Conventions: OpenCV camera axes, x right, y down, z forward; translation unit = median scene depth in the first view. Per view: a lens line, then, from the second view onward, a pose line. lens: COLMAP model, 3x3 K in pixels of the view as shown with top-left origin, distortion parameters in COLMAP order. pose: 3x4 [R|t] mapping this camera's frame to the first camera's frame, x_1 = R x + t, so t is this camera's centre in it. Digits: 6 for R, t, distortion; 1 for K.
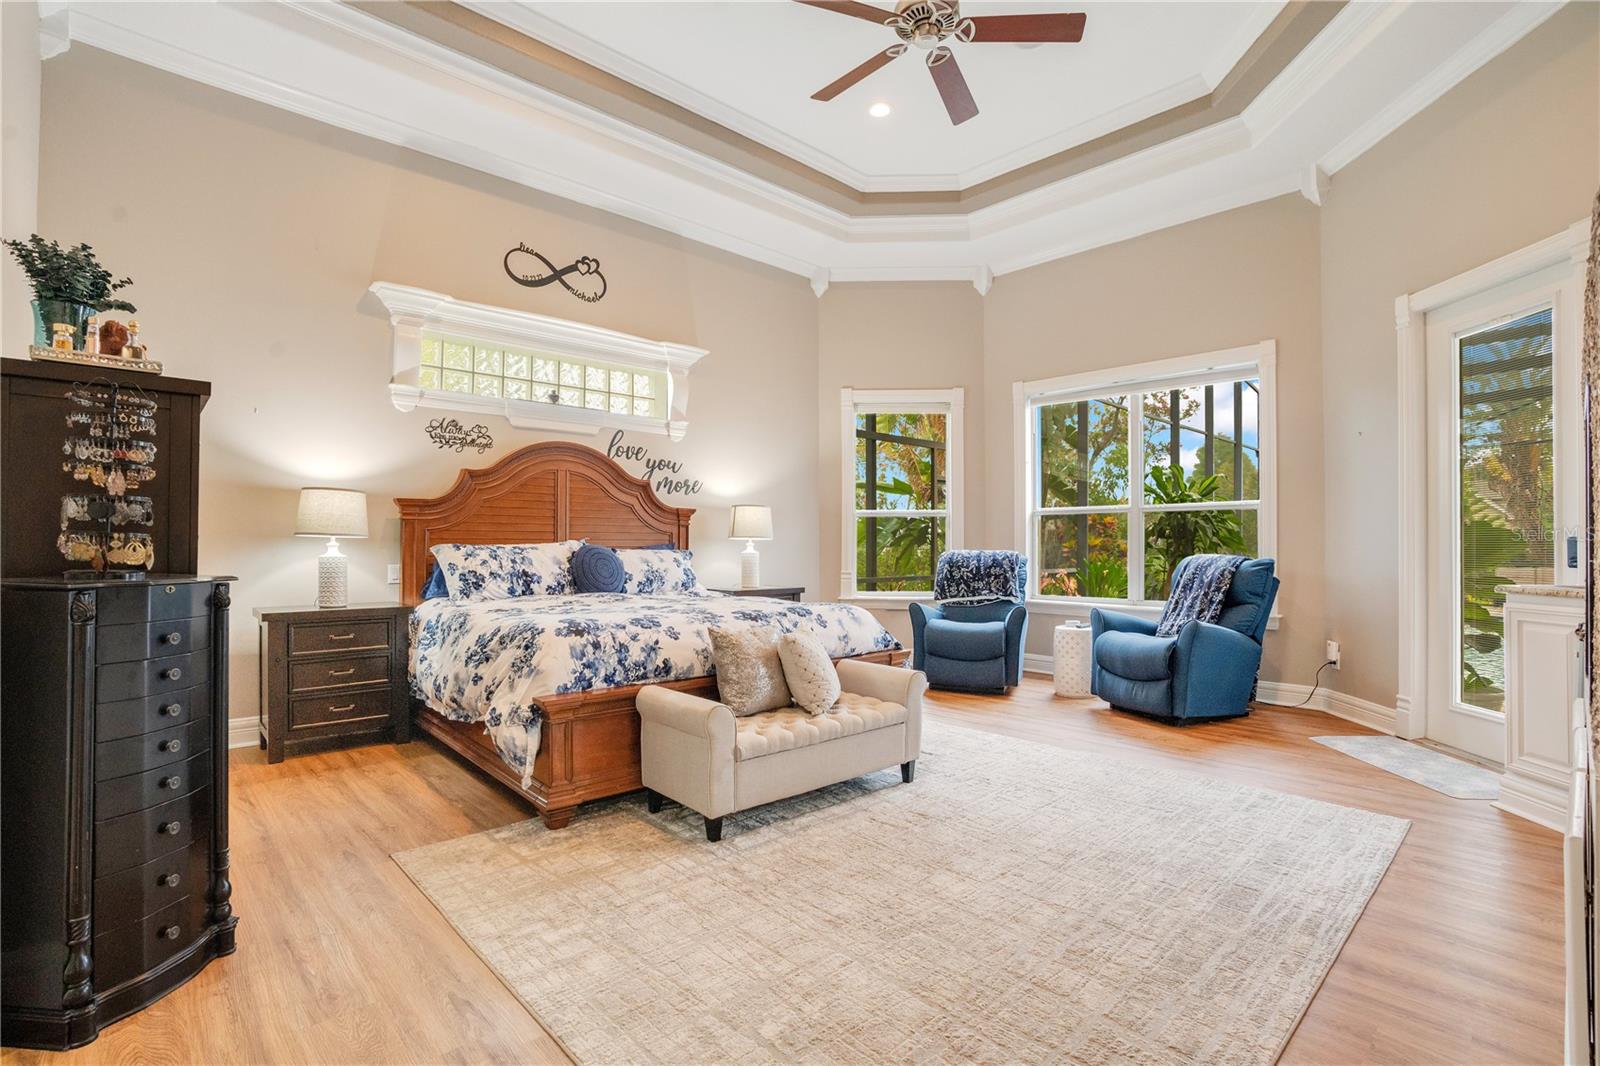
lens RADIAL K [[751.1, 0, 810.4], [0, 751.1, 526.8], [0, 0, 1]] dist [-0.057988, 0.019593]
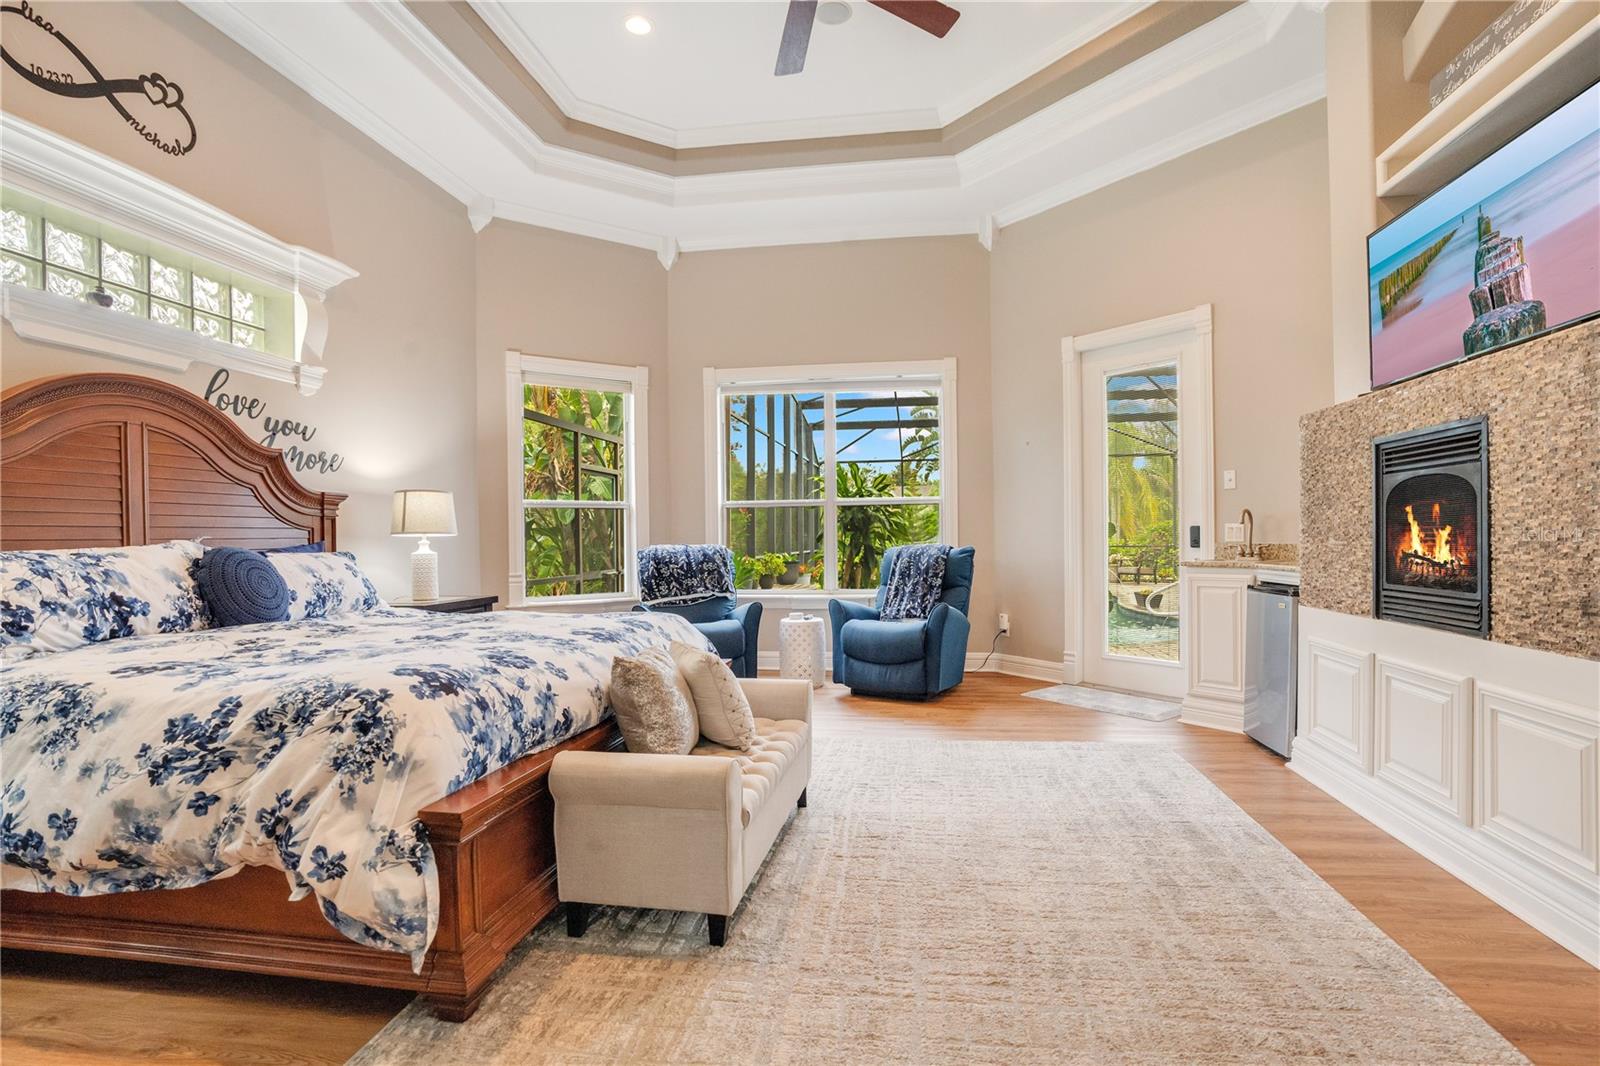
lens RADIAL K [[751.1, 0, 844.7], [0, 751.1, 537.4], [0, 0, 1]] dist [-0.057988, 0.019593]
pose [[0.775432, -0.013829, 0.631280, -0.268452], [0.000665, 0.999777, 0.021084, 0.003354], [-0.631431, -0.015929, 0.775268, 0.200302]]
